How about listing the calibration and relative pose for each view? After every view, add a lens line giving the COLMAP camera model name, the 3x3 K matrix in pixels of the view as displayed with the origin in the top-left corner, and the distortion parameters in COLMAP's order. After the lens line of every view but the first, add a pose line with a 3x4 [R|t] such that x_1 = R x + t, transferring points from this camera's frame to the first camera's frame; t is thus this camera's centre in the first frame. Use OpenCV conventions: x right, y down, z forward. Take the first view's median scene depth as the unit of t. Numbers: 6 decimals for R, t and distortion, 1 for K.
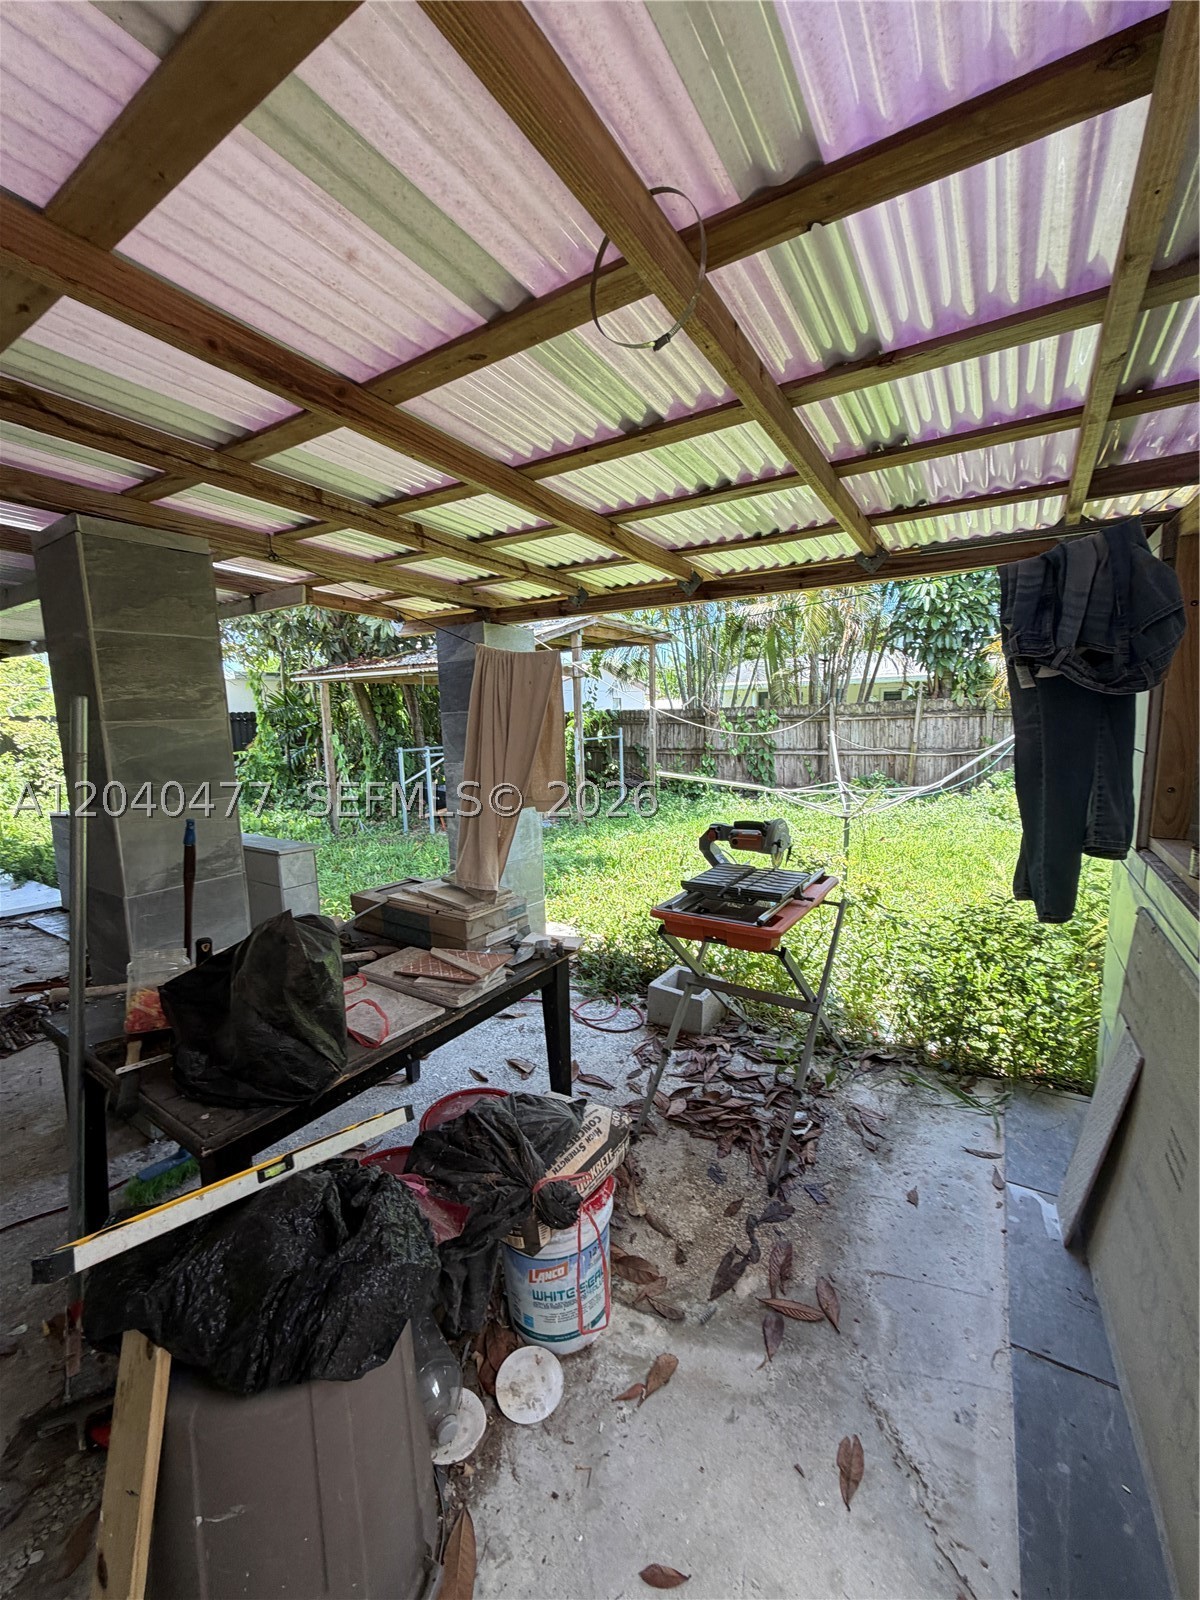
lens RADIAL K [[636.9, 0, 602.0], [0, 636.9, 796.5], [0, 0, 1]] dist [0.001765, -0.000366]
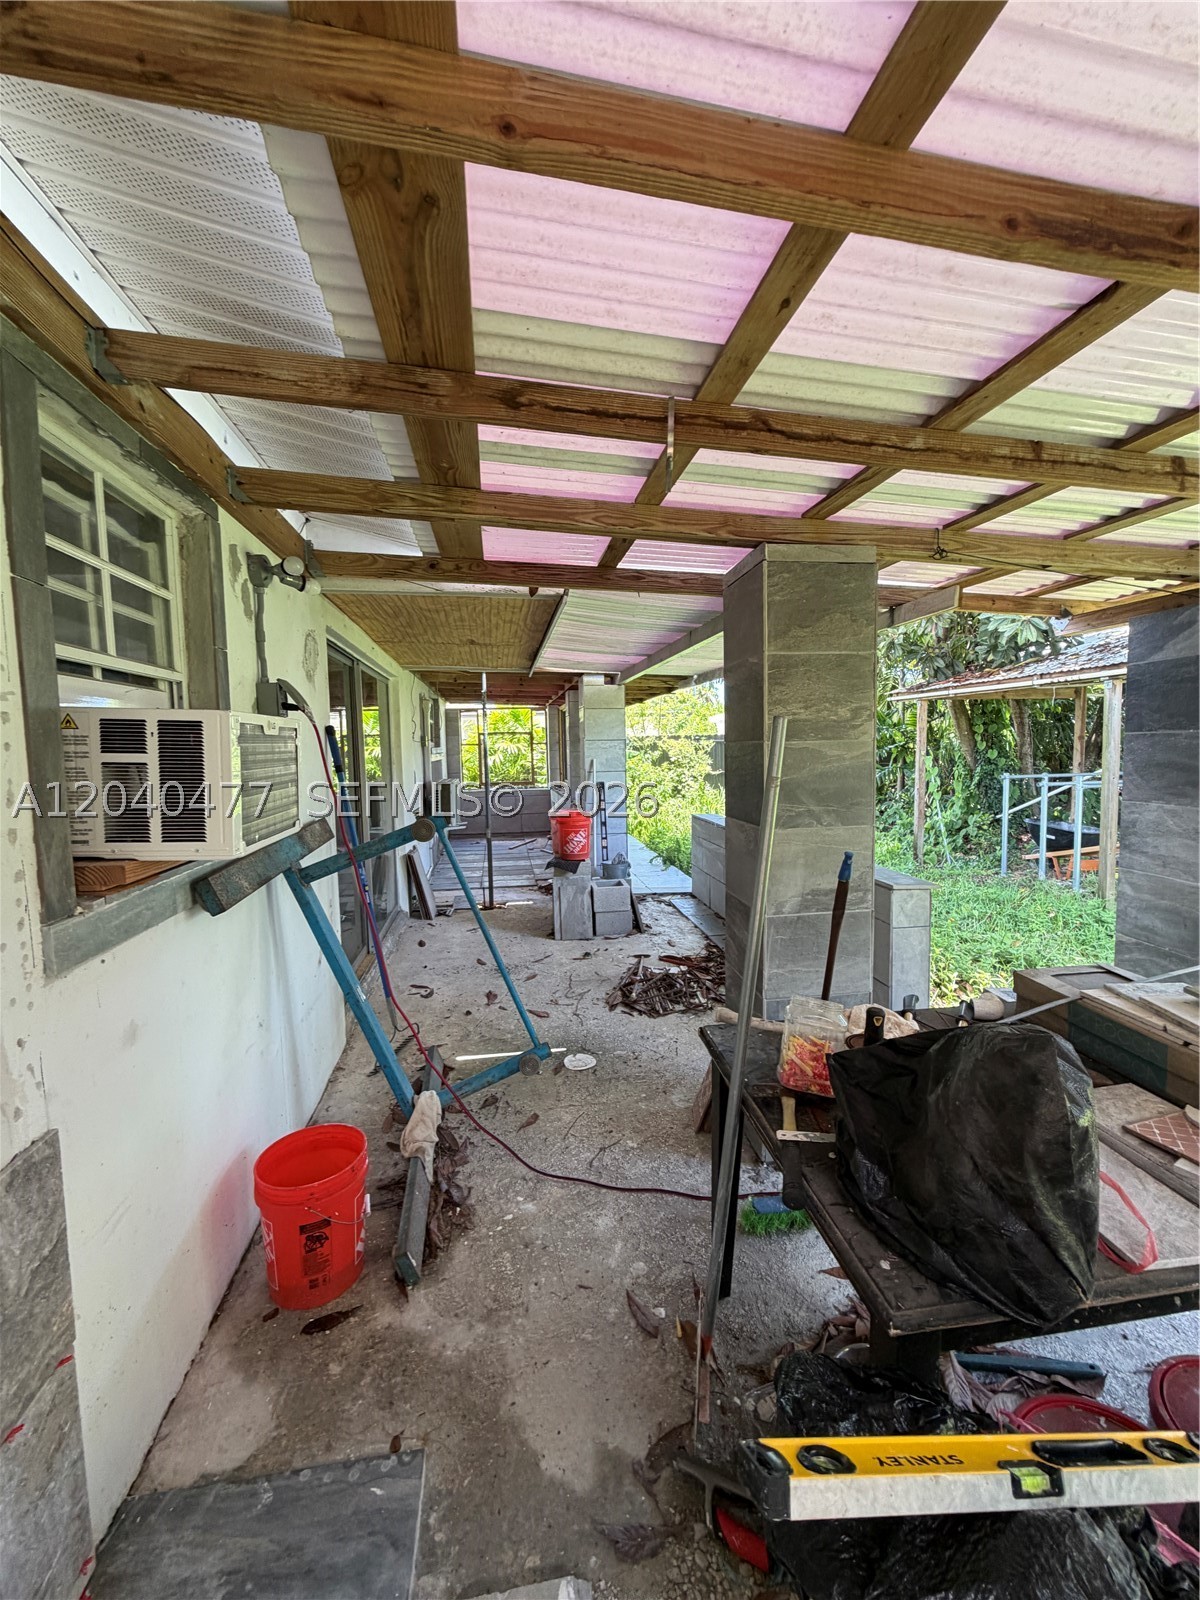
lens RADIAL K [[636.9, 0, 602.0], [0, 636.9, 796.5], [0, 0, 1]] dist [0.001765, -0.000366]
pose [[0.668190, 0.072872, -0.740414, -0.127605], [-0.095521, 0.995358, 0.011760, -0.011261], [0.737833, 0.062867, 0.672049, 0.080894]]
